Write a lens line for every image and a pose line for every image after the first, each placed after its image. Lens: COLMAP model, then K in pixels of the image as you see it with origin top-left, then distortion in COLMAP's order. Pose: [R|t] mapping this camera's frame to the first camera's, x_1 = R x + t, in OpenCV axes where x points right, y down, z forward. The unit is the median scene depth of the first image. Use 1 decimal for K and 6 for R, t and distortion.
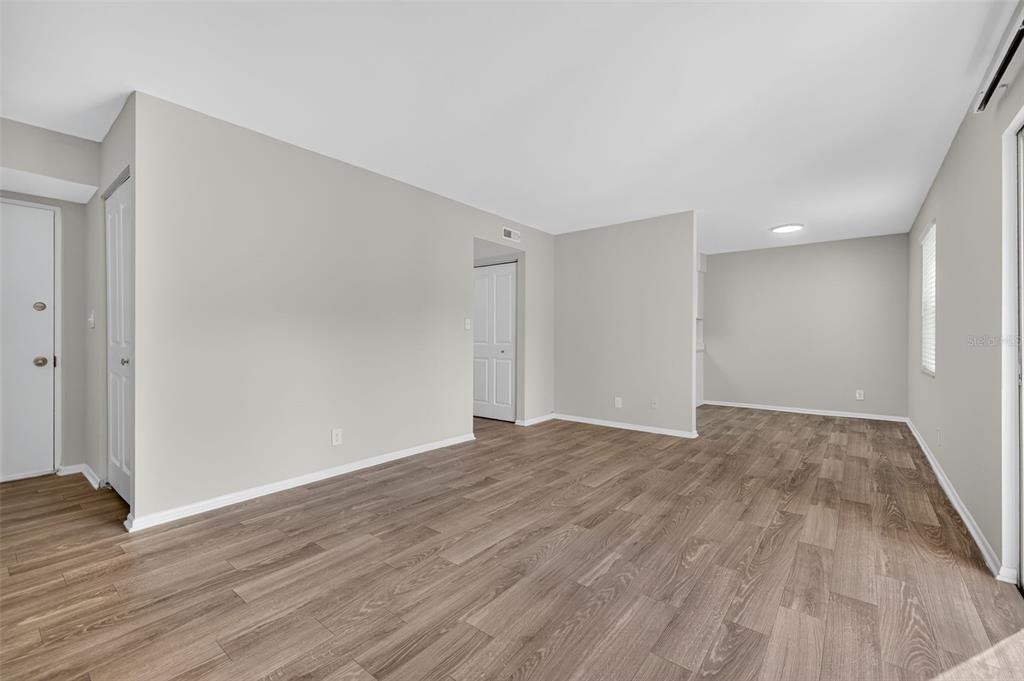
lens RADIAL K [[429.8, 0, 517.2], [0, 429.8, 337.8], [0, 0, 1]] dist [0.013583, -0.001757]
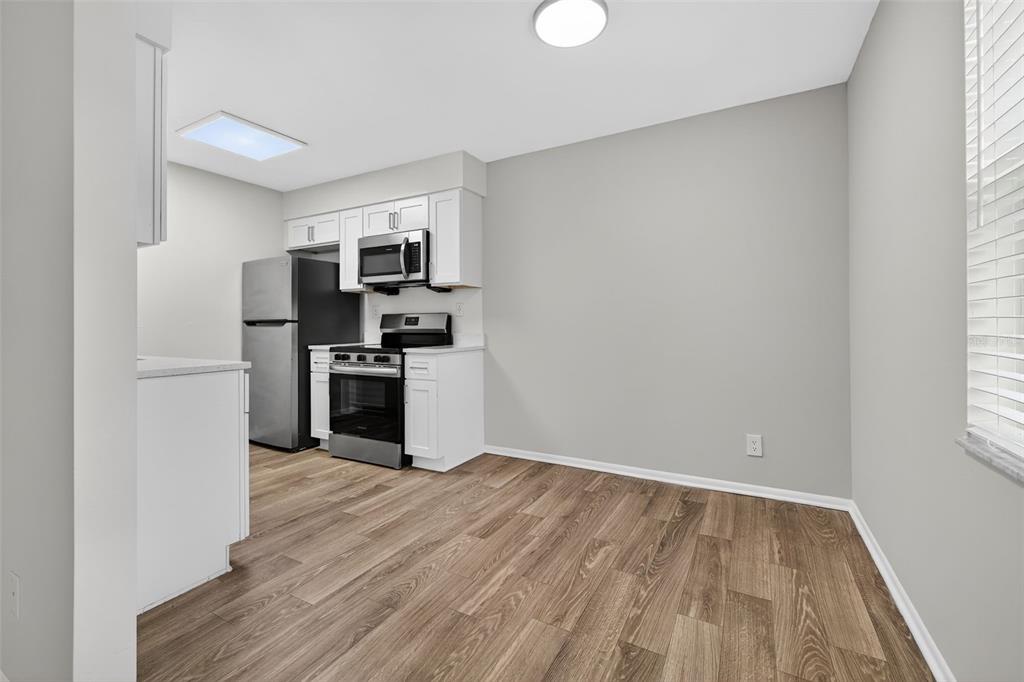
lens RADIAL K [[429.8, 0, 518.9], [0, 429.8, 335.8], [0, 0, 1]] dist [0.013583, -0.001757]
pose [[0.985435, -0.012849, 0.169567, 0.104259], [0.009960, 0.999791, 0.017876, 0.011355], [-0.169761, -0.015927, 0.985356, 0.136394]]
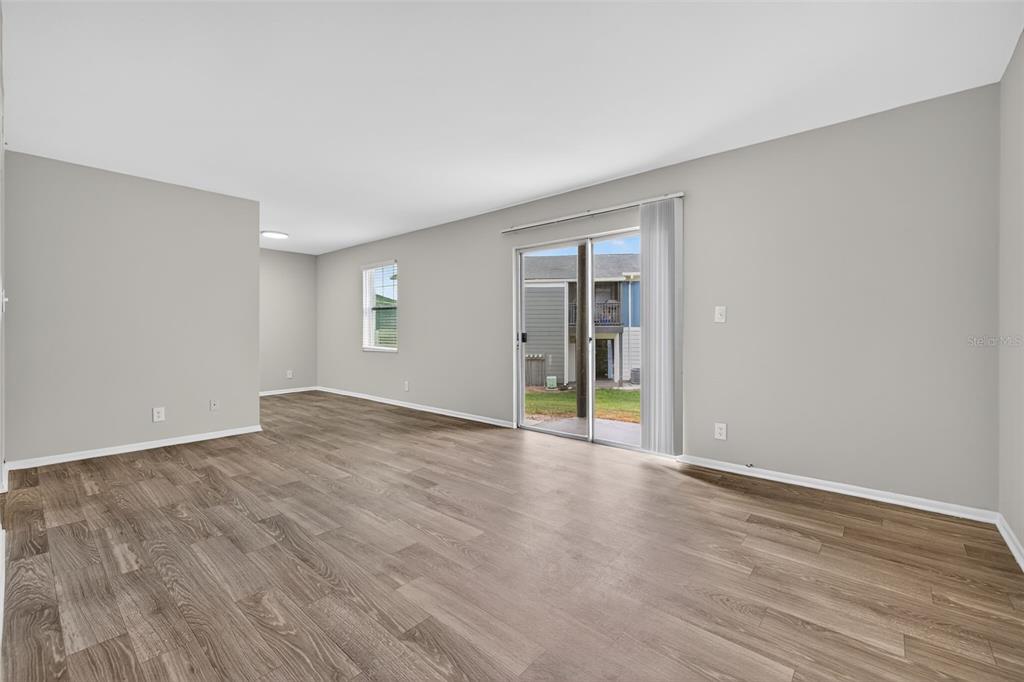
lens RADIAL K [[429.8, 0, 495.9], [0, 429.8, 342.0], [0, 0, 1]] dist [0.013583, -0.001757]
pose [[0.064429, -0.025918, 0.997586, -1.173697], [-0.002129, 0.999657, 0.026109, 0.001421], [-0.997920, -0.003806, 0.064352, 0.849921]]
